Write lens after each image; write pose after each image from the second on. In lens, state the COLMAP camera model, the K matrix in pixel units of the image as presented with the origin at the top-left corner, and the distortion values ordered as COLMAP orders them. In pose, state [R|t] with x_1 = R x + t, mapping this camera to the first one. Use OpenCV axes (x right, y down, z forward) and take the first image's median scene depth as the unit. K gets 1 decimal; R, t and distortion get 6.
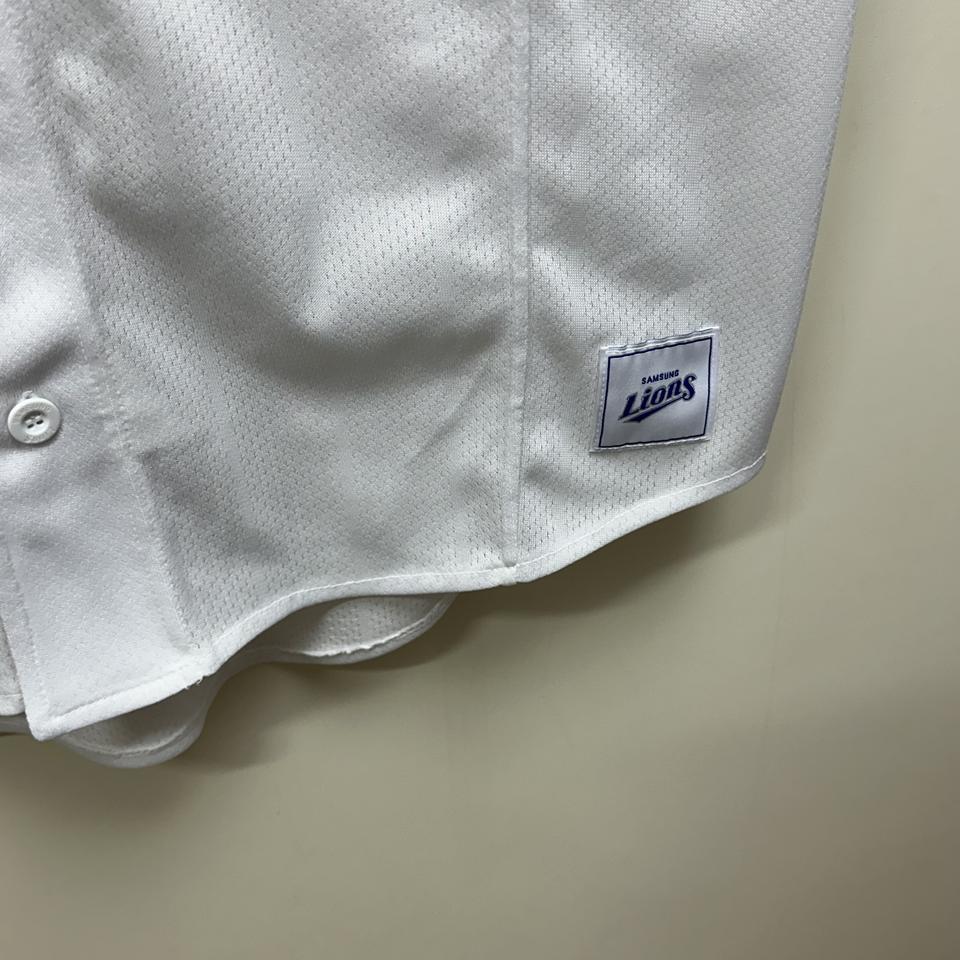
lens RADIAL K [[1097.7, 0, 483.4], [0, 1097.7, 478.4], [0, 0, 1]] dist [0.192336, -0.478364]
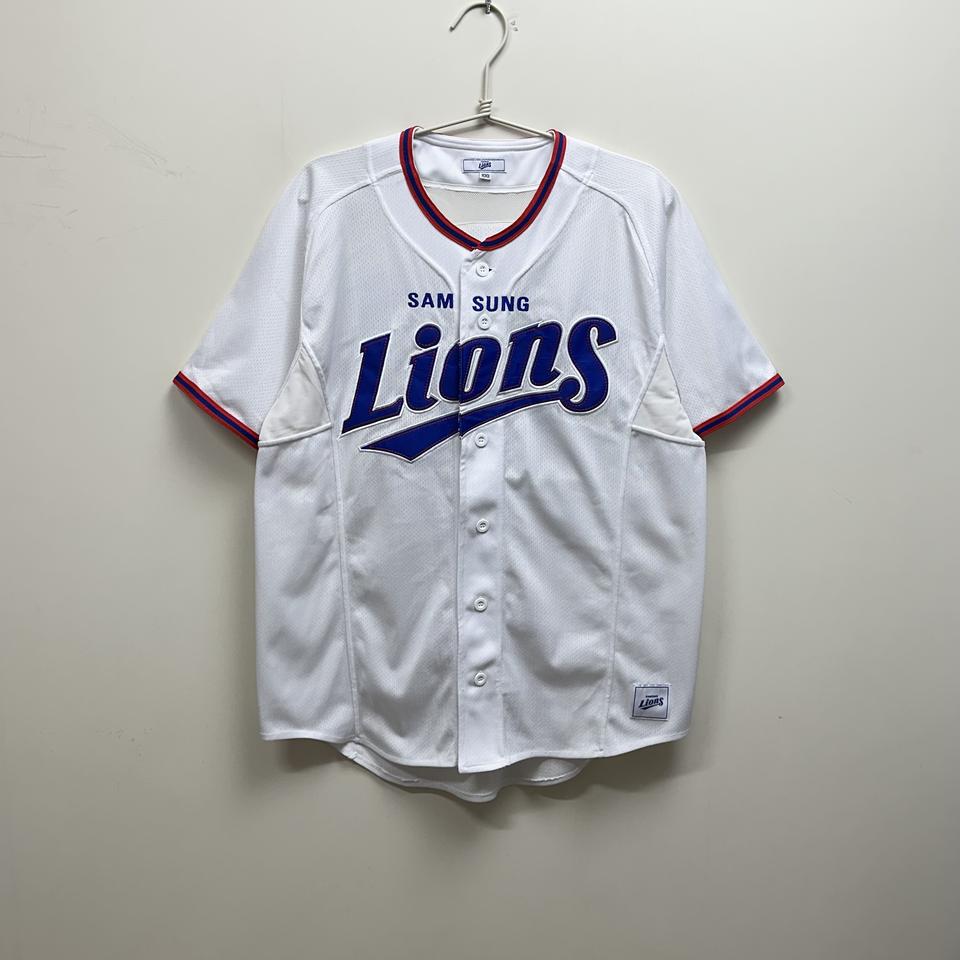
lens RADIAL K [[1097.7, 0, 483.4], [0, 1097.7, 478.4], [0, 0, 1]] dist [0.192336, -0.478364]
pose [[0.978059, 0.101580, -0.181882, 0.212370], [-0.162464, 0.918420, -0.360707, 0.622265], [0.130404, 0.382343, 0.914773, -2.501889]]
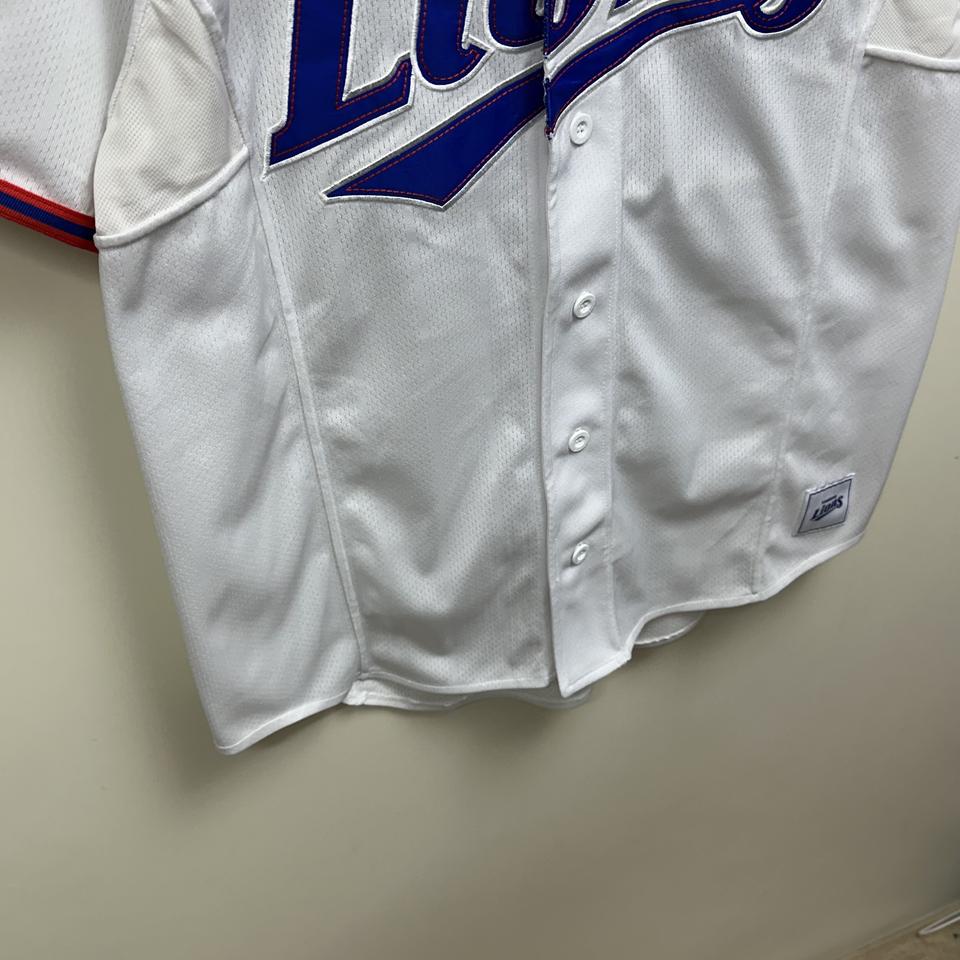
lens RADIAL K [[1097.7, 0, 483.4], [0, 1097.7, 478.4], [0, 0, 1]] dist [0.192336, -0.478364]
pose [[0.988153, -0.075039, 0.133880, -0.786966], [0.067813, 0.996025, 0.057748, -0.306595], [-0.137681, -0.047985, 0.989314, -1.014914]]
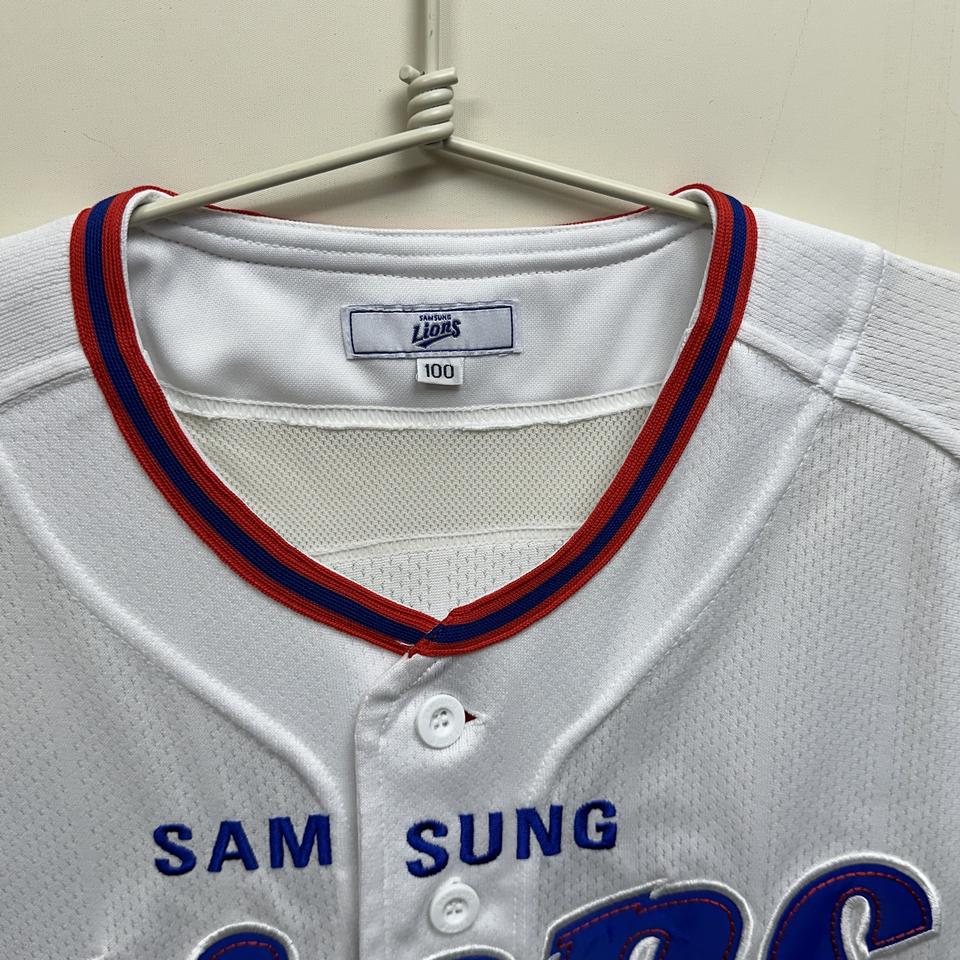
lens RADIAL K [[1097.7, 0, 483.4], [0, 1097.7, 478.4], [0, 0, 1]] dist [0.192336, -0.478364]
pose [[0.989666, 0.073676, -0.123018, -0.323690], [-0.110343, 0.939177, -0.325224, -1.026539], [0.091575, 0.335437, 0.937601, -0.606076]]
